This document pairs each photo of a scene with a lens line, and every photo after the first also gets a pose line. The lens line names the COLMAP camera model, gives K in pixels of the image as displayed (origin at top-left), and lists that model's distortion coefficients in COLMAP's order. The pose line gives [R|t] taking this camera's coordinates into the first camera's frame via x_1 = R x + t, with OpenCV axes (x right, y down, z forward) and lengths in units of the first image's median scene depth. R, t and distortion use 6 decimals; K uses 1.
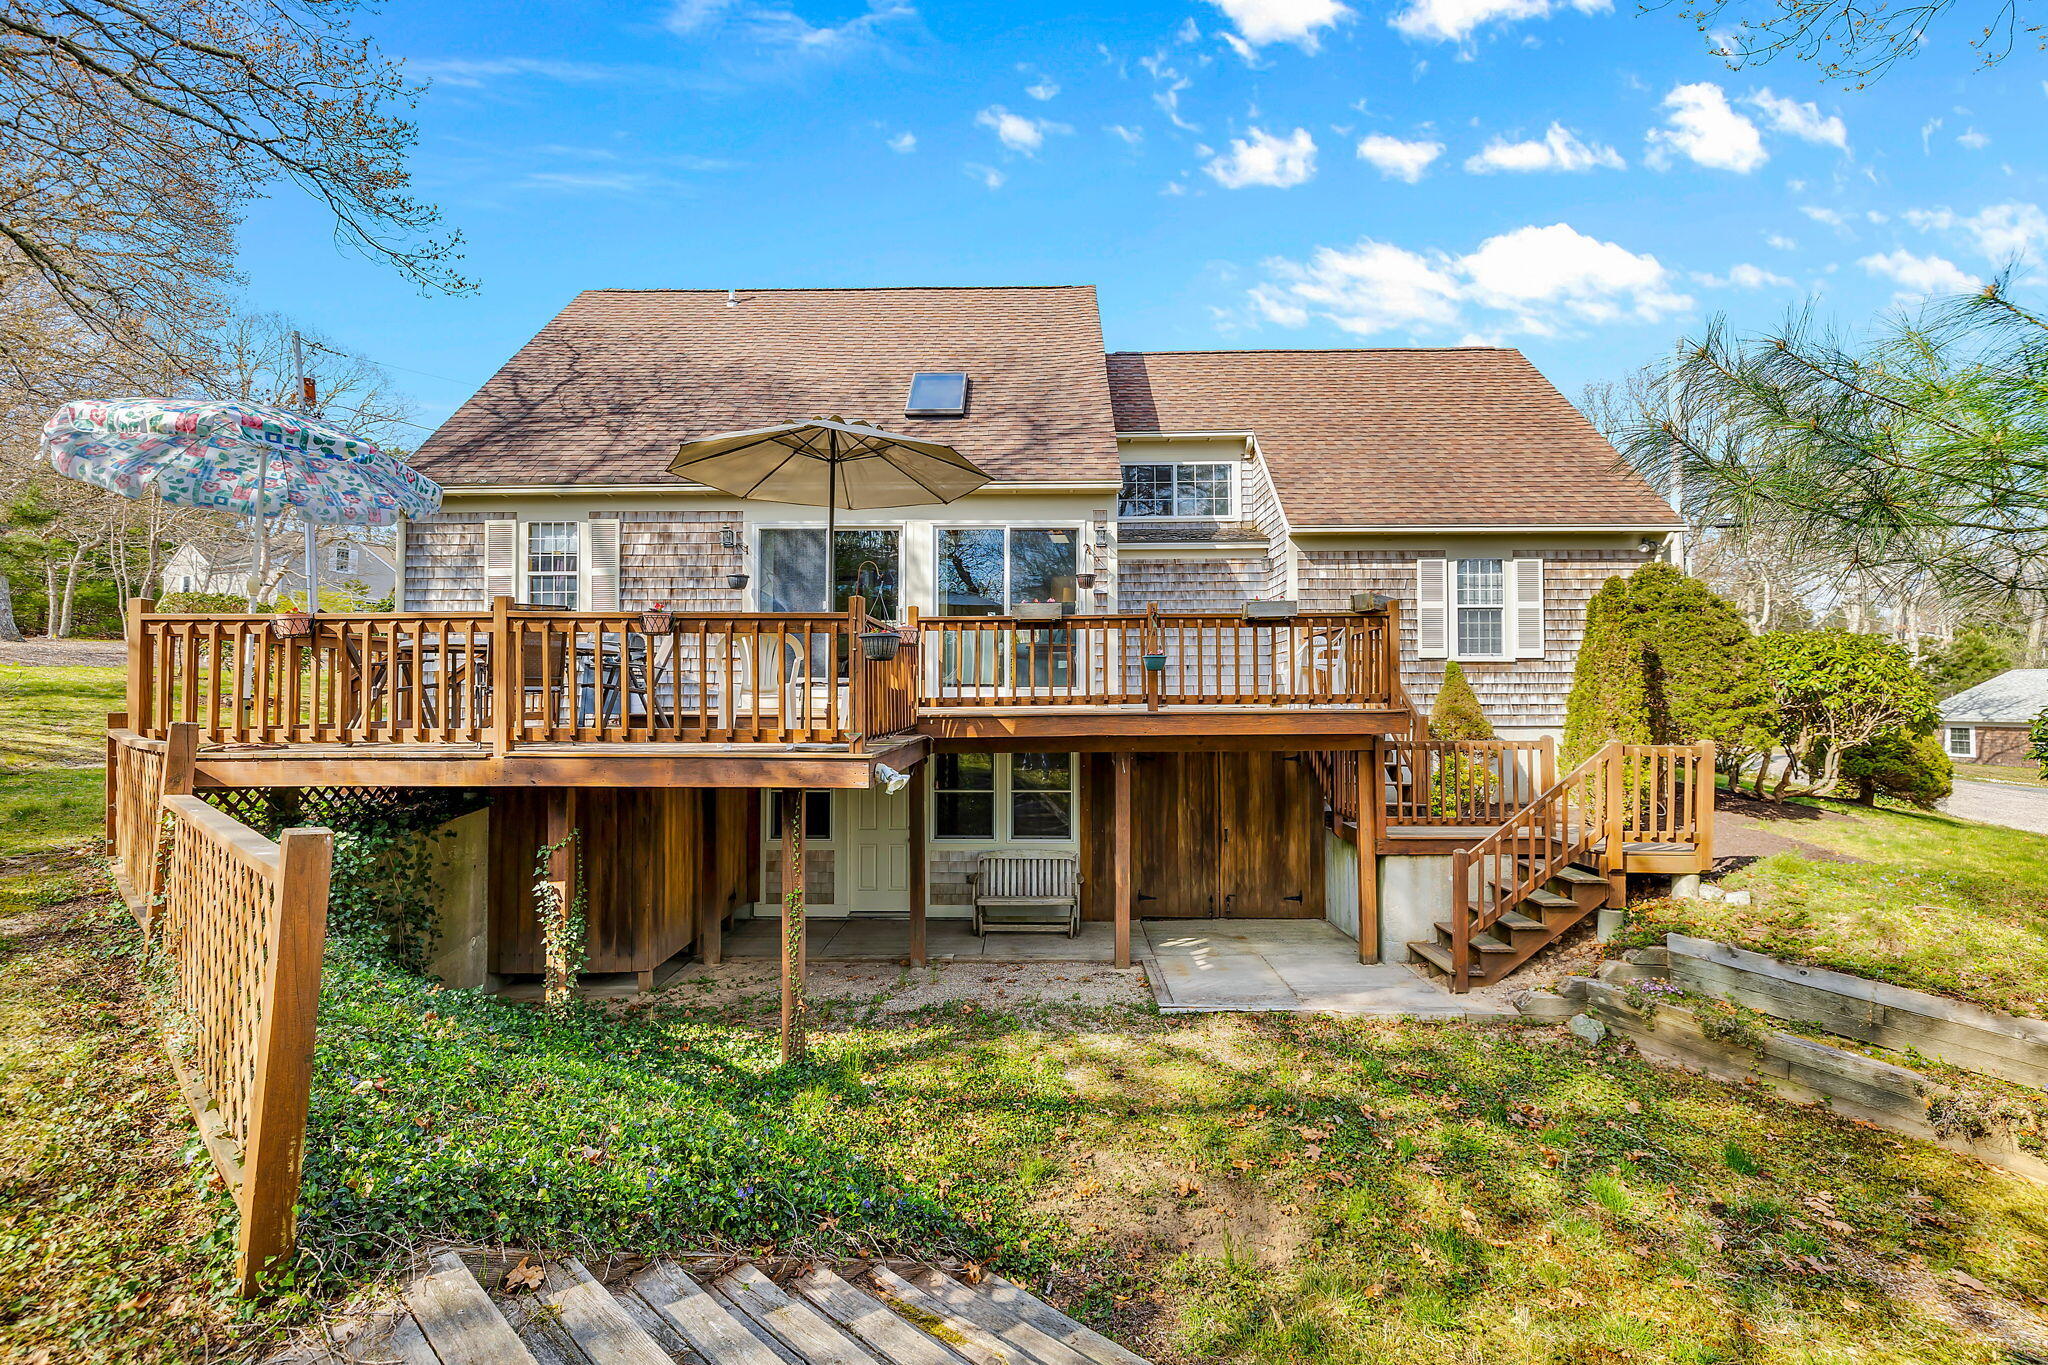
lens RADIAL K [[993.2, 0, 1023.7], [0, 993.2, 687.4], [0, 0, 1]] dist [0.006623, -0.000413]
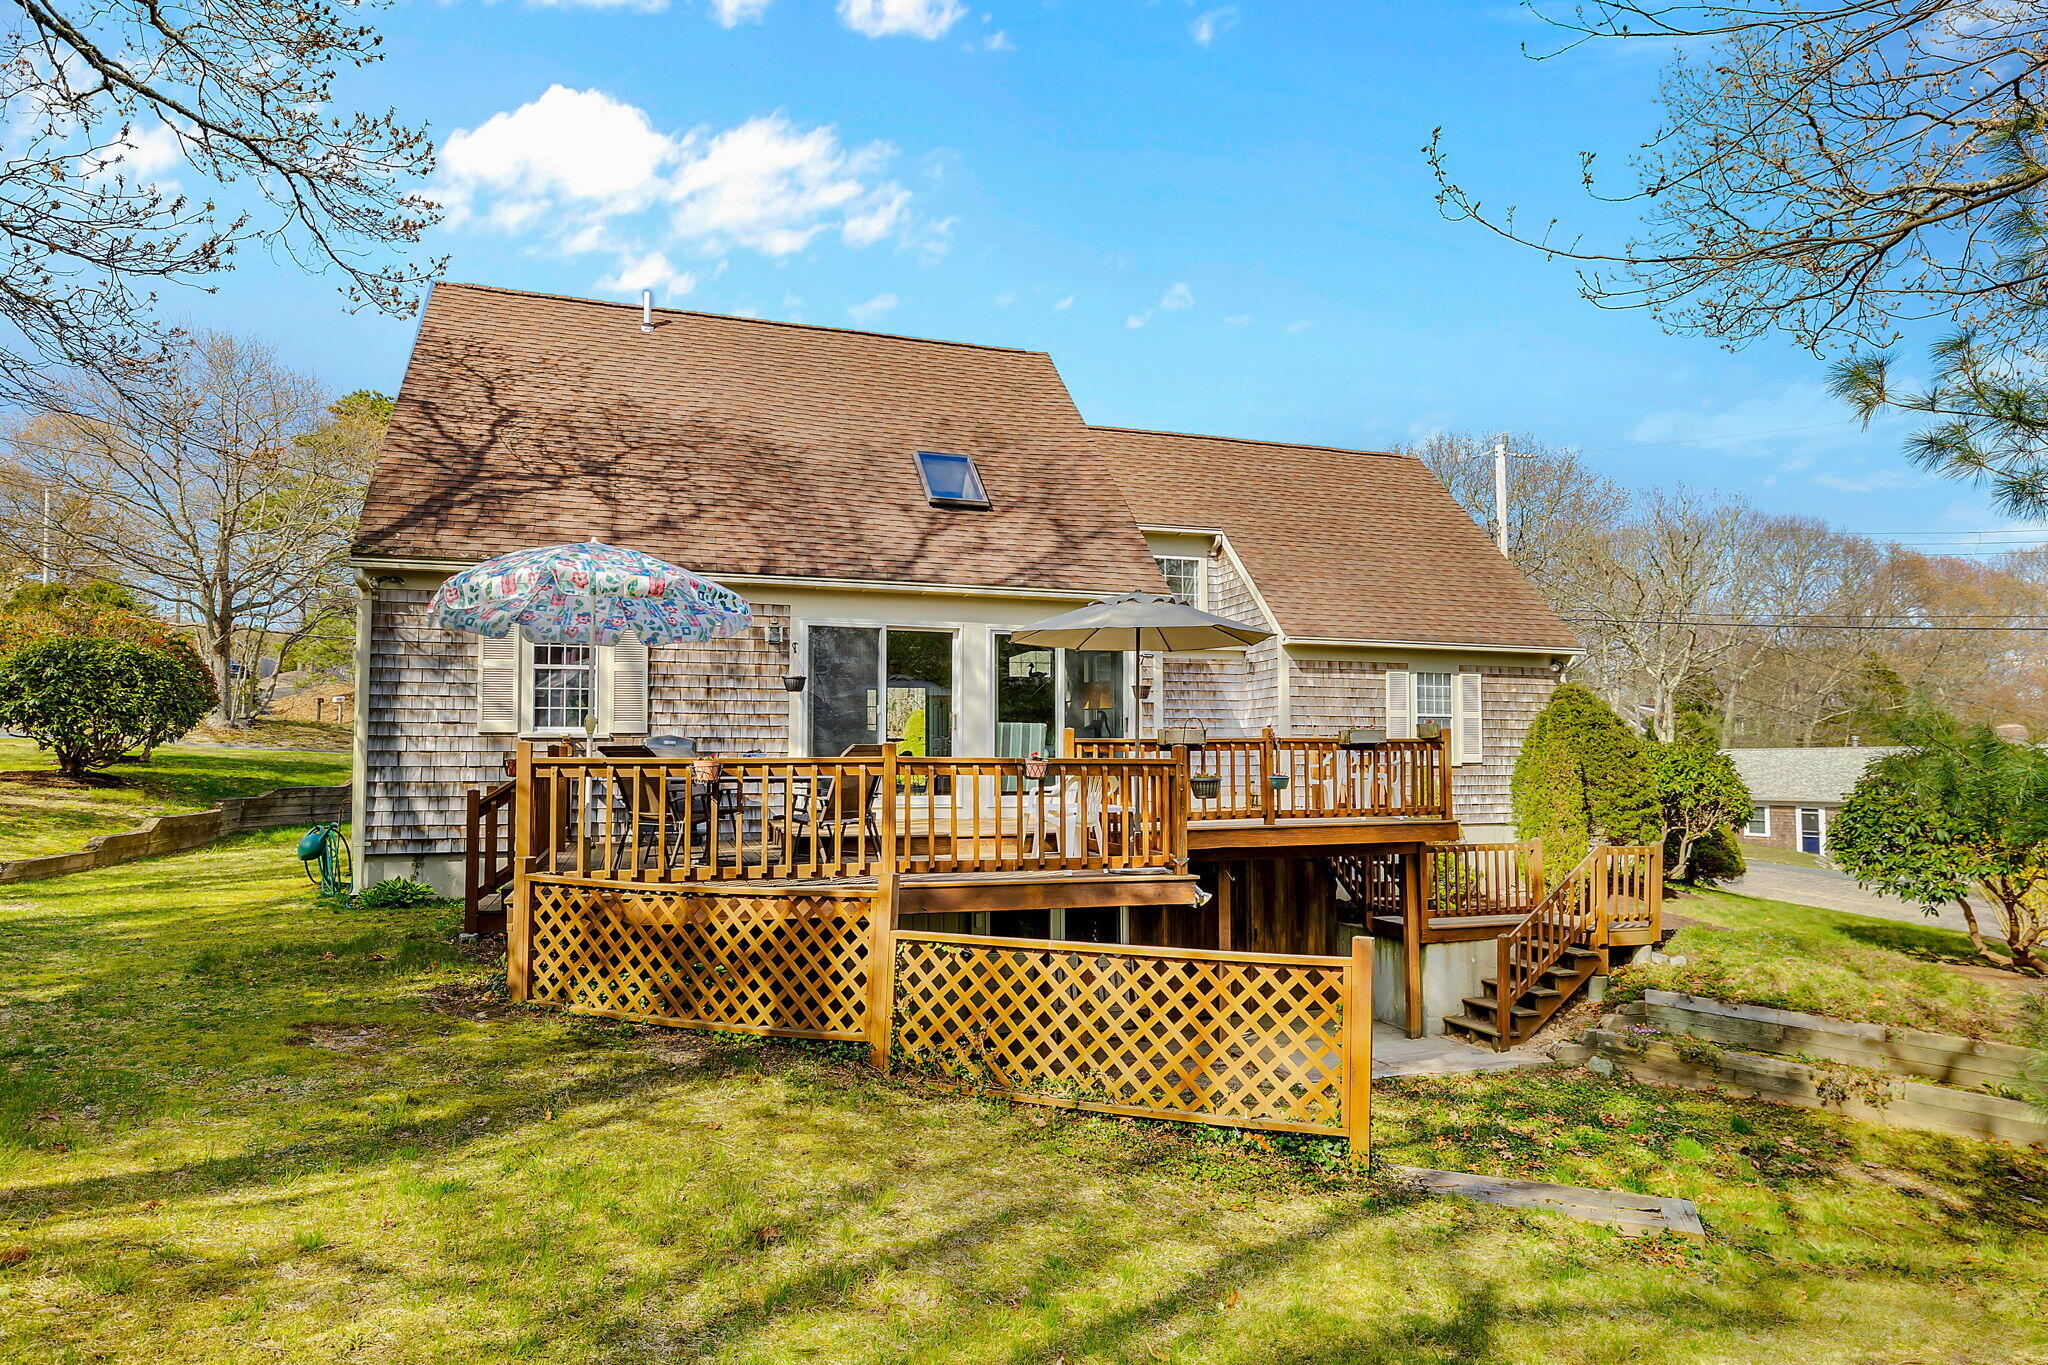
lens RADIAL K [[1533.9, 0, 1023.6], [0, 1533.9, 682.8], [0, 0, 1]] dist [0.002396, 0.005856]
pose [[0.917377, 0.018197, 0.397602, -0.790985], [-0.007906, 0.999590, -0.027506, -0.083901], [-0.397940, 0.022090, 0.917145, -0.470030]]
